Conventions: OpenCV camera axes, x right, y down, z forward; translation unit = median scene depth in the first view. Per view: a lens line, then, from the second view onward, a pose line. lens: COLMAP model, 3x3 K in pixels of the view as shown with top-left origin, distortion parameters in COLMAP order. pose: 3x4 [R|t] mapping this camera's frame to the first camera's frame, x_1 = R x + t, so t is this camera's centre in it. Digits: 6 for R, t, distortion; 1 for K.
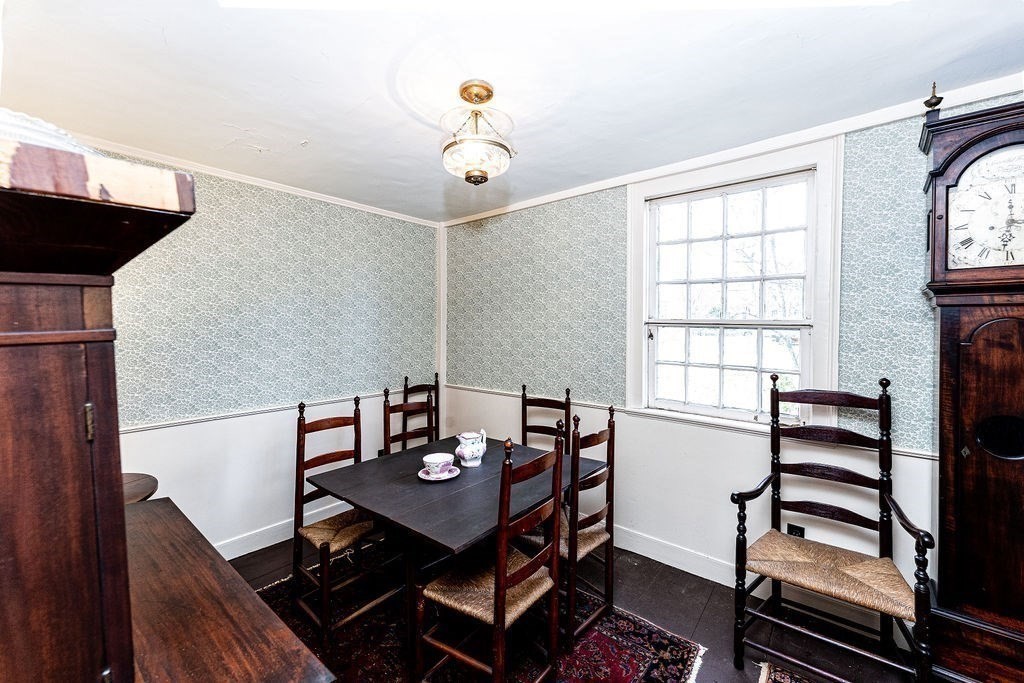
lens RADIAL K [[426.4, 0, 498.3], [0, 426.4, 324.8], [0, 0, 1]] dist [0.000644, 0.000014]
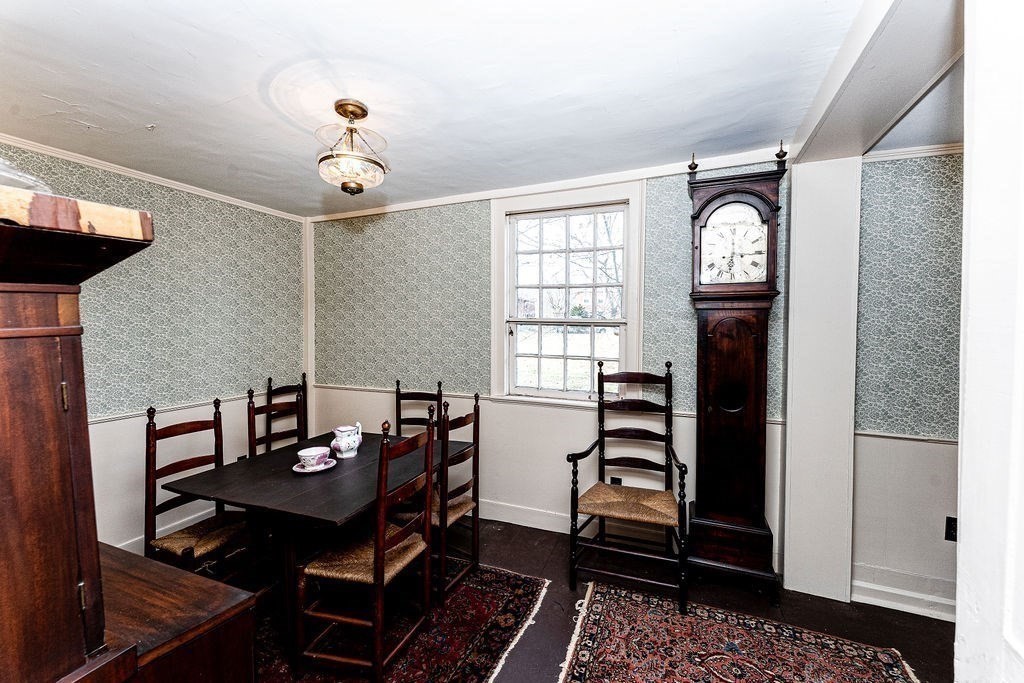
lens RADIAL K [[434.2, 0, 515.3], [0, 434.2, 334.2], [0, 0, 1]] dist [0.000309, -0.000213]
pose [[0.946374, -0.010138, 0.322913, -0.015951], [0.002042, 0.999675, 0.025401, 0.001012], [-0.323065, -0.023379, 0.946088, -0.164402]]
